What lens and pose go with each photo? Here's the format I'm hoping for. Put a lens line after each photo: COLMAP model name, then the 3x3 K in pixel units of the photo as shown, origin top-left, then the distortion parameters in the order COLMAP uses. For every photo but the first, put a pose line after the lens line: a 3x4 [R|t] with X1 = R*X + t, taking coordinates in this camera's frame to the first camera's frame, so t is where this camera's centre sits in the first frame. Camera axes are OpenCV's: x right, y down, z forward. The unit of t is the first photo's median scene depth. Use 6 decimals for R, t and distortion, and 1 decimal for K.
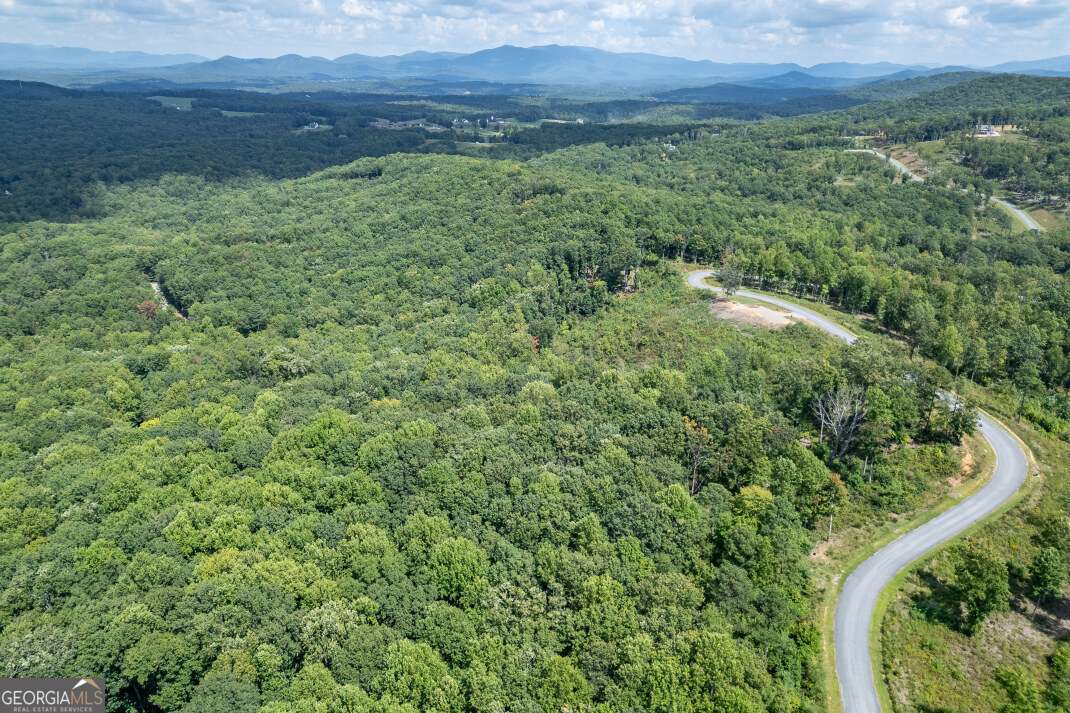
lens RADIAL K [[726.8, 0, 534.9], [0, 726.8, 364.3], [0, 0, 1]] dist [0.078824, -0.049708]
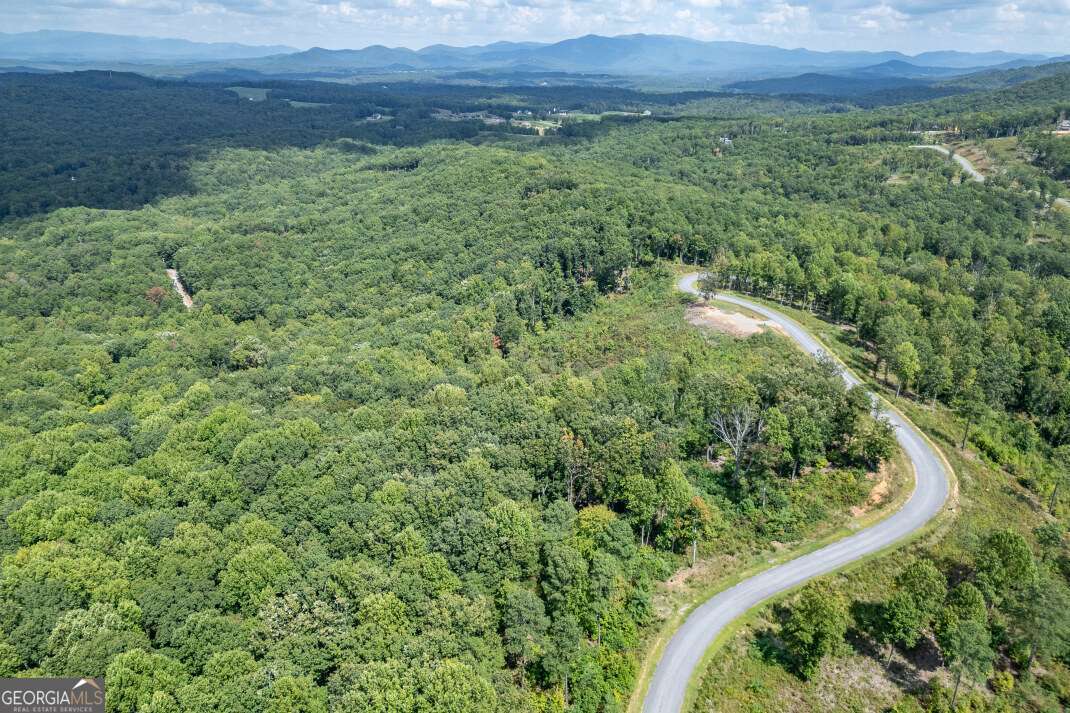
lens RADIAL K [[729.8, 0, 538.6], [0, 729.8, 379.6], [0, 0, 1]] dist [0.080082, -0.051577]
pose [[0.994678, 0.041365, -0.094360, 0.147718], [-0.038793, 0.998828, 0.028930, -0.010383], [0.095447, -0.025115, 0.995118, 0.026453]]
